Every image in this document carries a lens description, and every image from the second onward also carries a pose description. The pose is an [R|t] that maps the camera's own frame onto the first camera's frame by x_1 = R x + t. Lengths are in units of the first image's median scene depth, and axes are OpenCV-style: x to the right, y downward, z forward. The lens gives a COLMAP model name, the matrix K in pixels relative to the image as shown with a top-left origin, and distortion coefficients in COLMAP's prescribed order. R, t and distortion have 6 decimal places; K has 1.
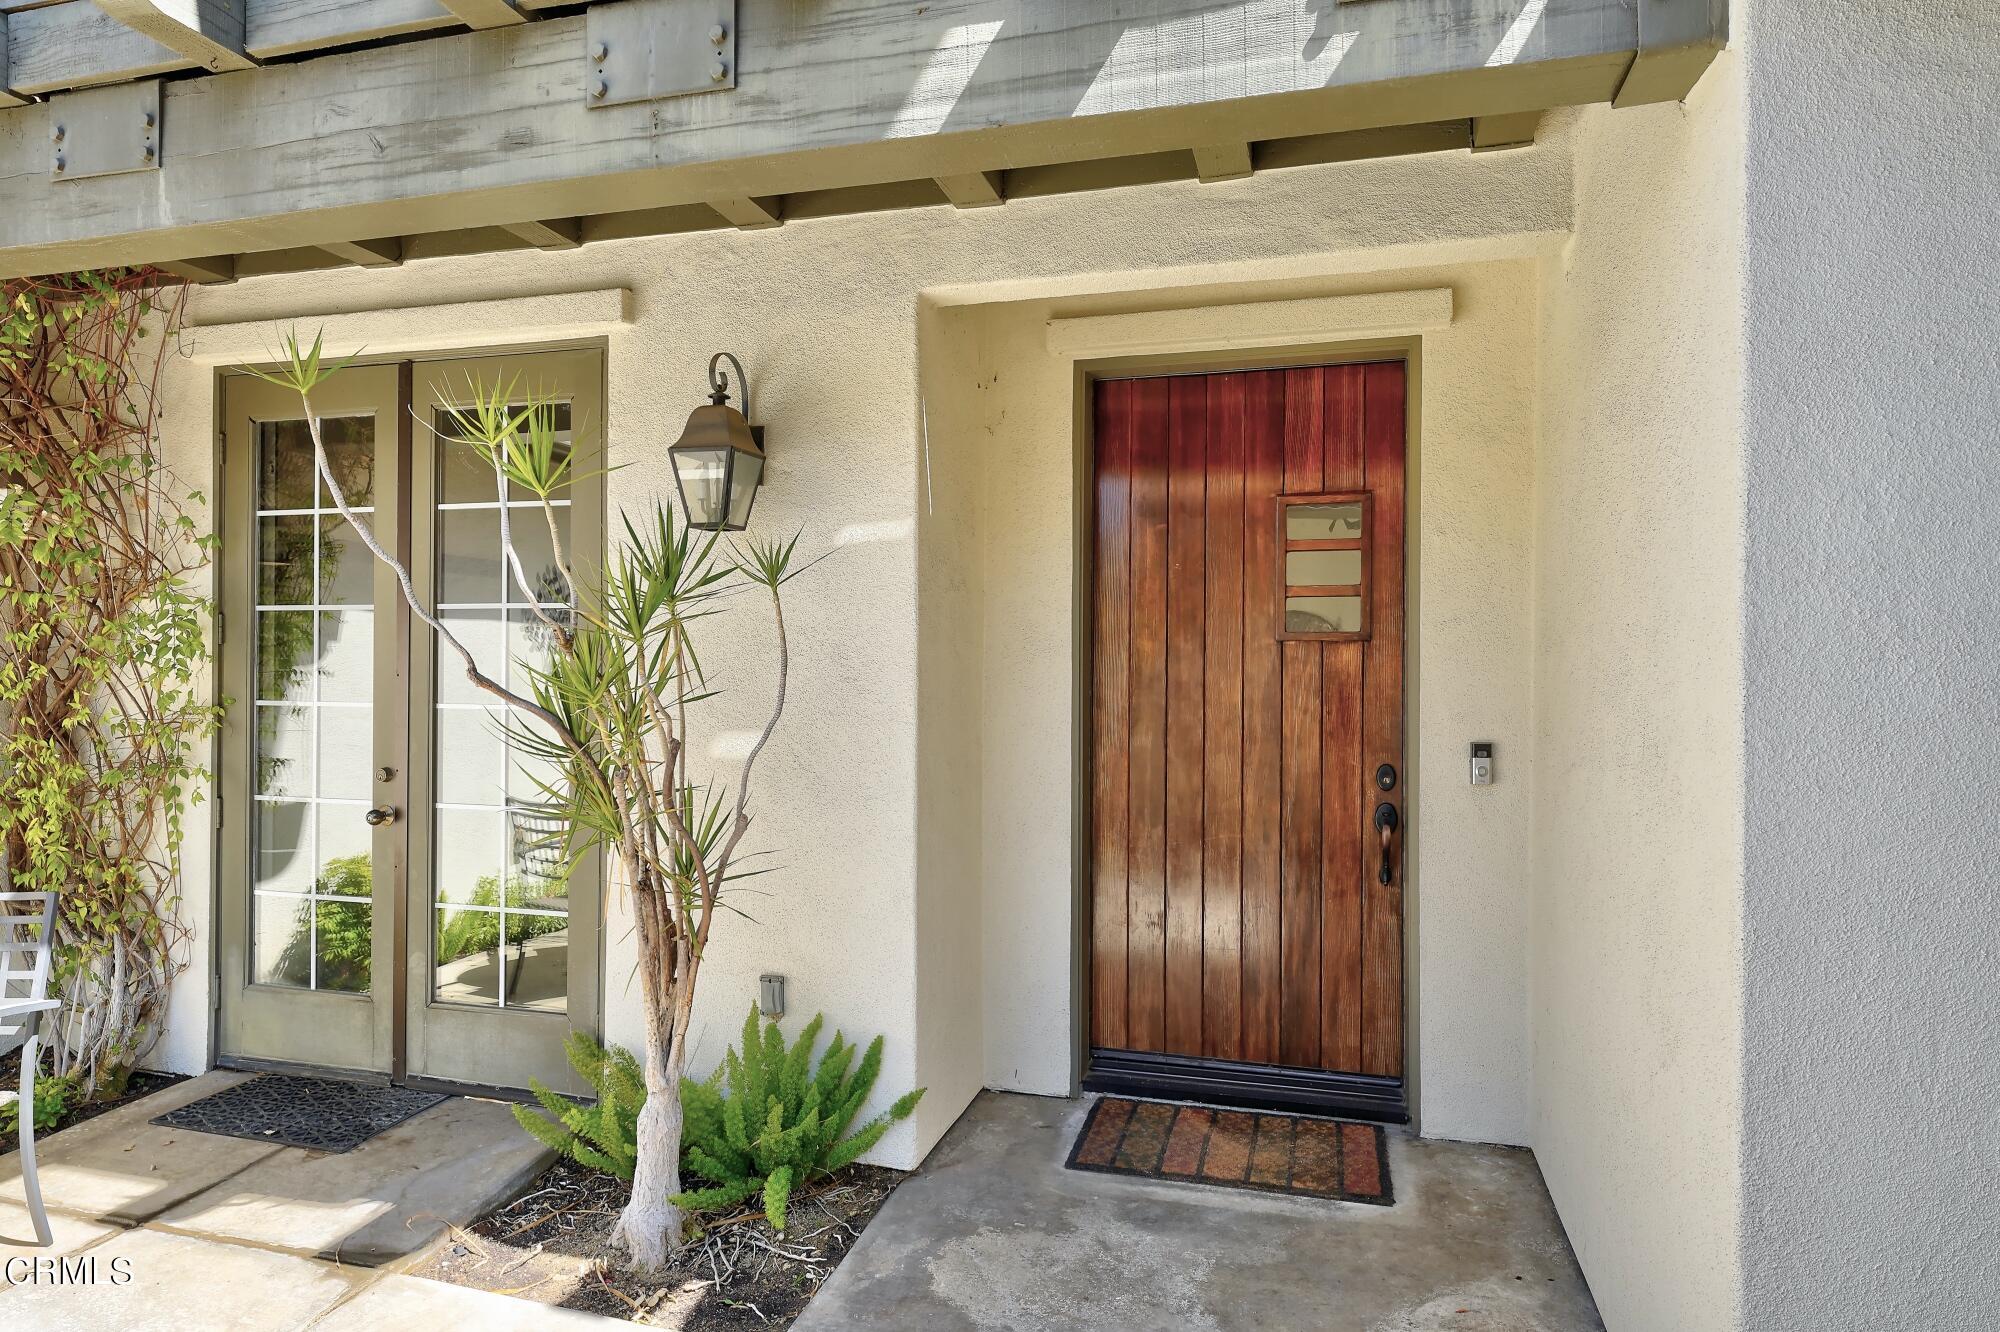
lens RADIAL K [[1189.6, 0, 993.9], [0, 1189.6, 665.1], [0, 0, 1]] dist [0.008808, 0.001997]
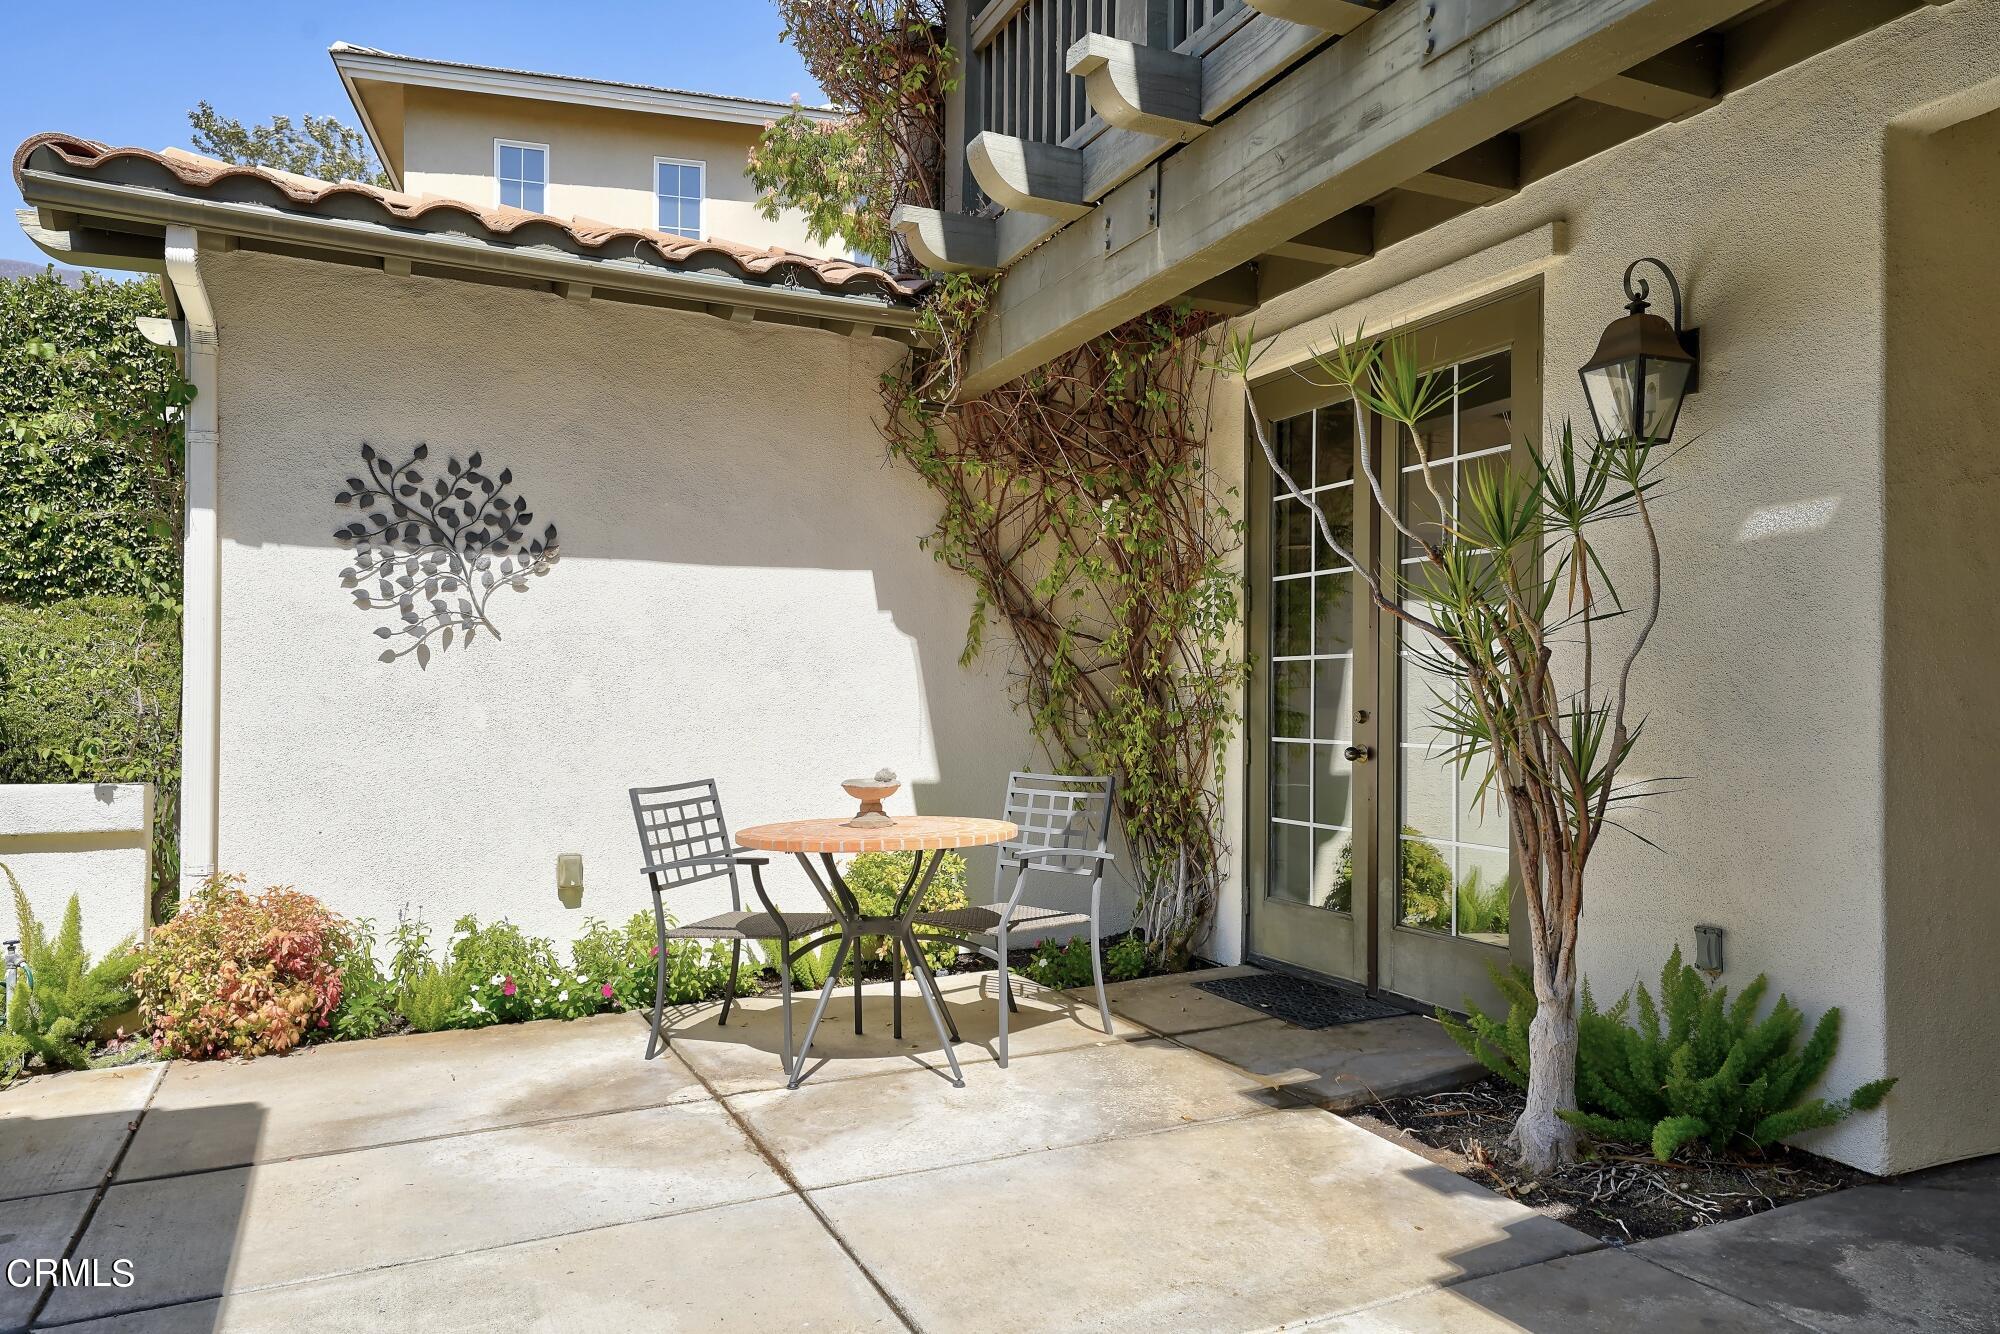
lens RADIAL K [[1341.0, 0, 998.8], [0, 1341.0, 673.6], [0, 0, 1]] dist [0.033217, -0.002925]
pose [[0.657396, -0.020184, -0.753275, 0.239773], [0.001848, 0.999681, -0.025174, 0.093204], [0.753543, 0.015158, 0.657224, -0.088398]]
